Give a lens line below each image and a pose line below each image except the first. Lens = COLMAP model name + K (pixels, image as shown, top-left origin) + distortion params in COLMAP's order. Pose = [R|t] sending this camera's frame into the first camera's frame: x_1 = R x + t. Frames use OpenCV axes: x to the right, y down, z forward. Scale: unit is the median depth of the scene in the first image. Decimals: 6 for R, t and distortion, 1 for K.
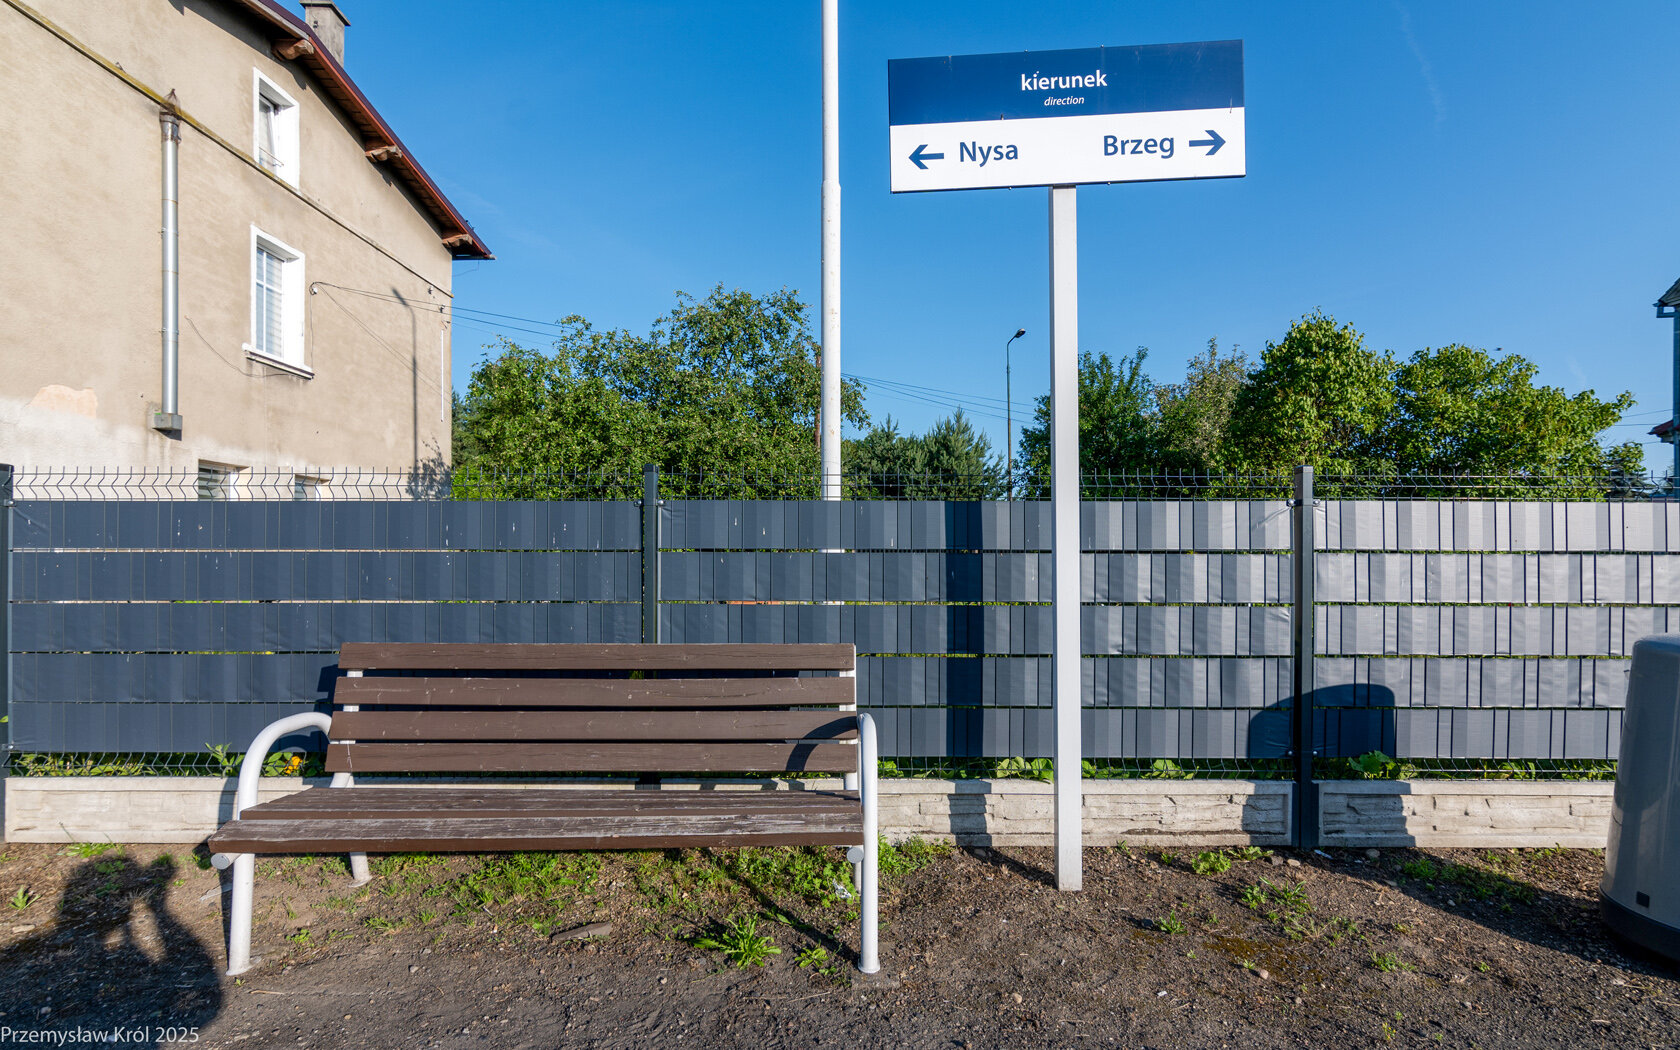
lens RADIAL K [[814.9, 0, 849.8], [0, 814.9, 566.0], [0, 0, 1]] dist [-0.001793, 0.002193]
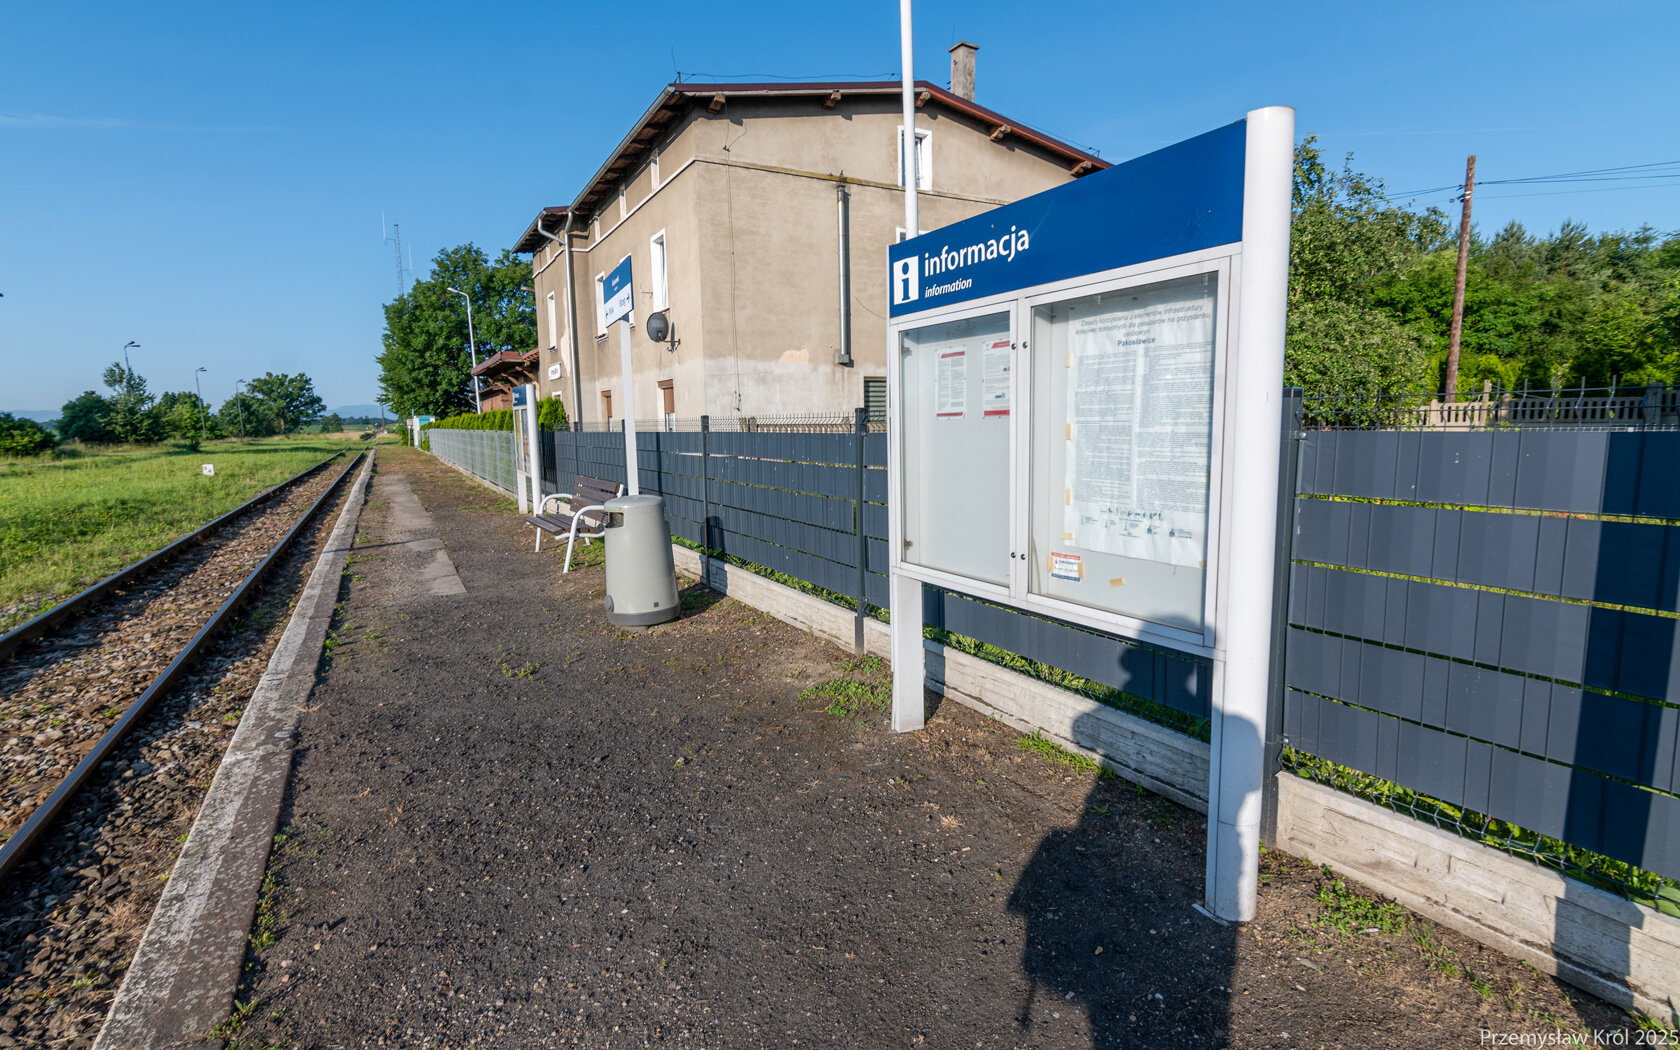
lens RADIAL K [[814.9, 0, 826.1], [0, 814.9, 528.3], [0, 0, 1]] dist [-0.001793, 0.002193]
pose [[0.476649, 0.104739, -0.872832, 0.692085], [0.011115, 0.992080, 0.125119, -0.023400], [0.879023, -0.069339, 0.471710, 0.056955]]
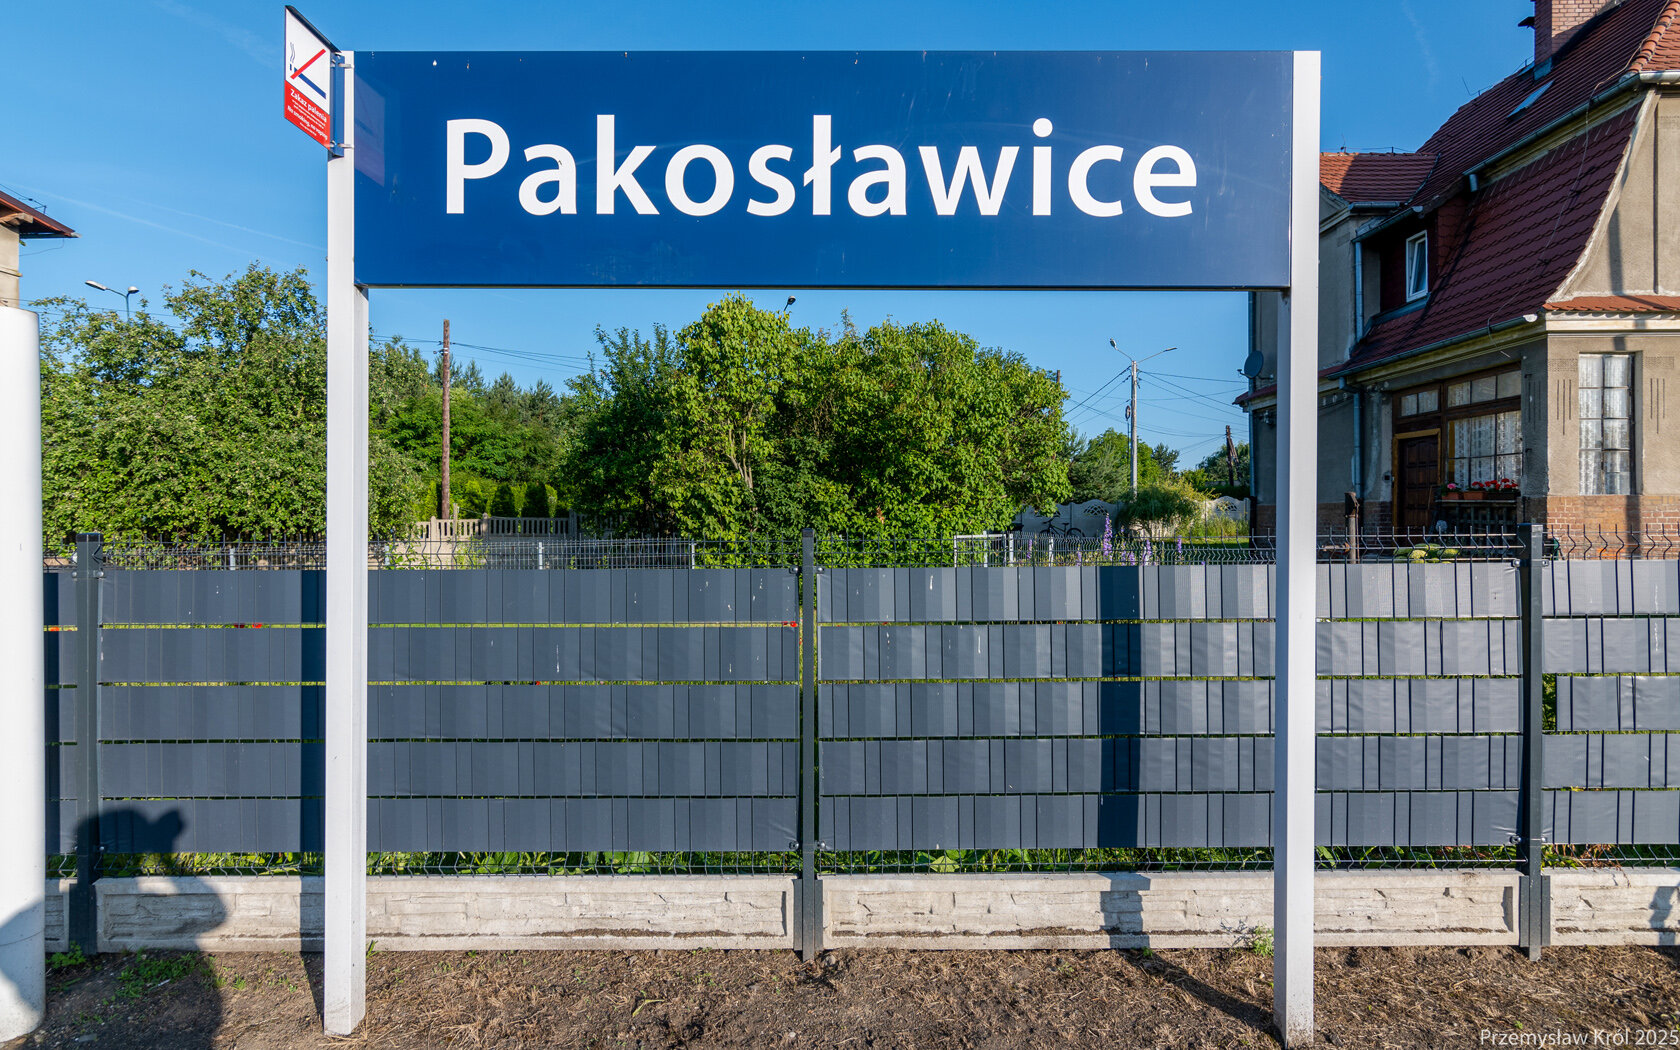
lens RADIAL K [[814.9, 0, 844.8], [0, 814.9, 523.3], [0, 0, 1]] dist [-0.001793, 0.002193]
pose [[0.999961, -0.004952, -0.007345, 0.778680], [0.004924, 0.999981, -0.003790, -0.032147], [0.007363, 0.003754, 0.999966, 0.029226]]
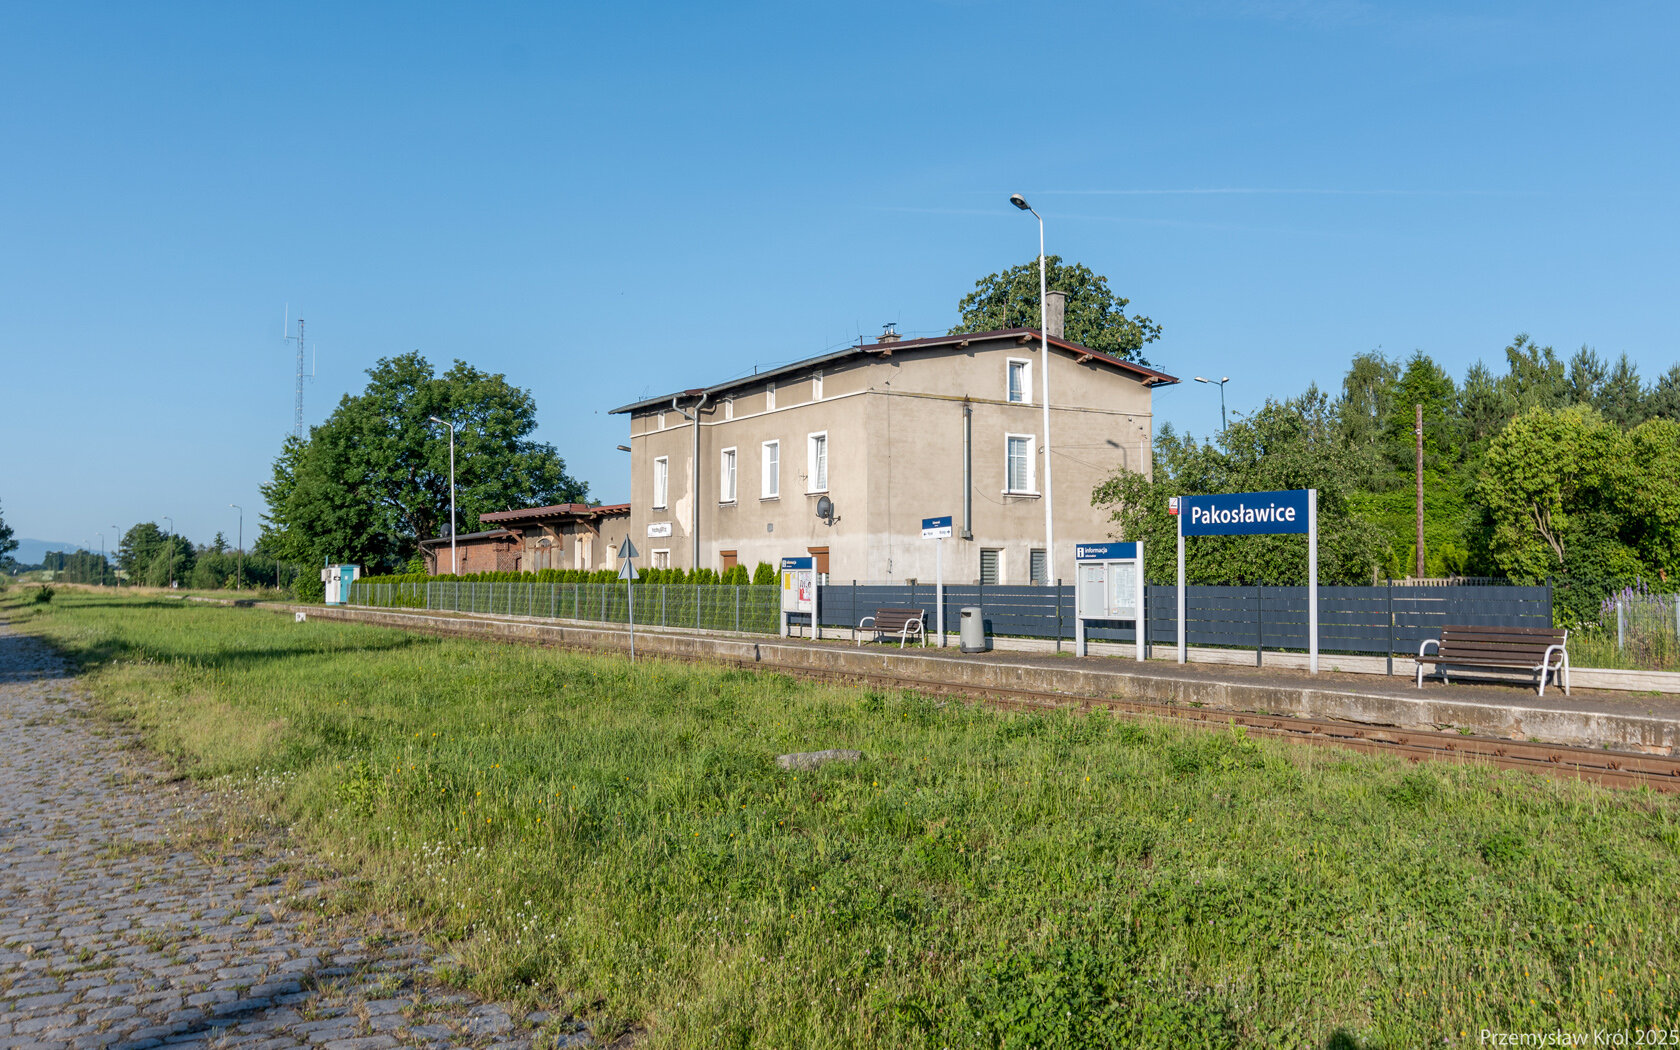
lens RADIAL K [[1412.4, 0, 823.1], [0, 1412.4, 530.2], [0, 0, 1]] dist [0.000645, 0.010465]
pose [[0.509708, -0.031851, -0.859758, 2.129272], [-0.008950, 0.999064, -0.042317, -0.010069], [0.860301, 0.029264, 0.508946, -1.237857]]
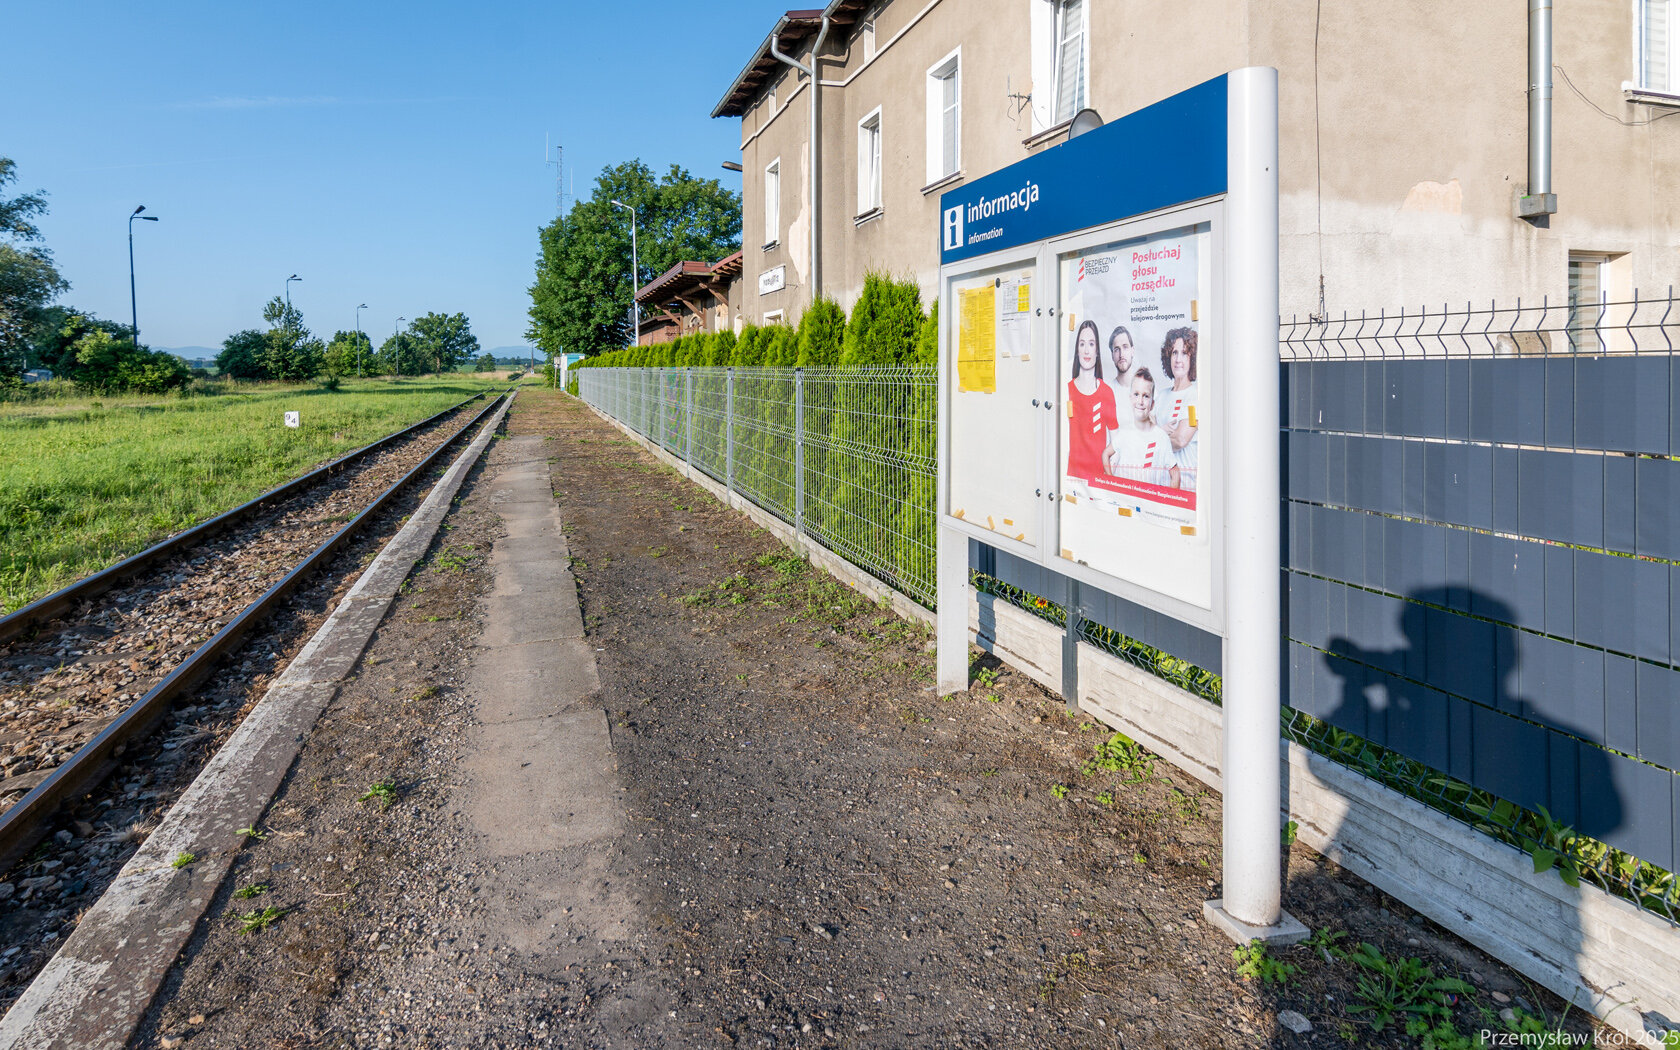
lens RADIAL K [[866.9, 0, 806.0], [0, 866.9, 356.4], [0, 0, 1]] dist [0.006108, 0.002387]
pose [[0.302587, -0.016031, -0.952987, -0.228073], [-0.001032, 0.999852, -0.017146, -0.017059], [0.953121, 0.006171, 0.302525, 0.081257]]
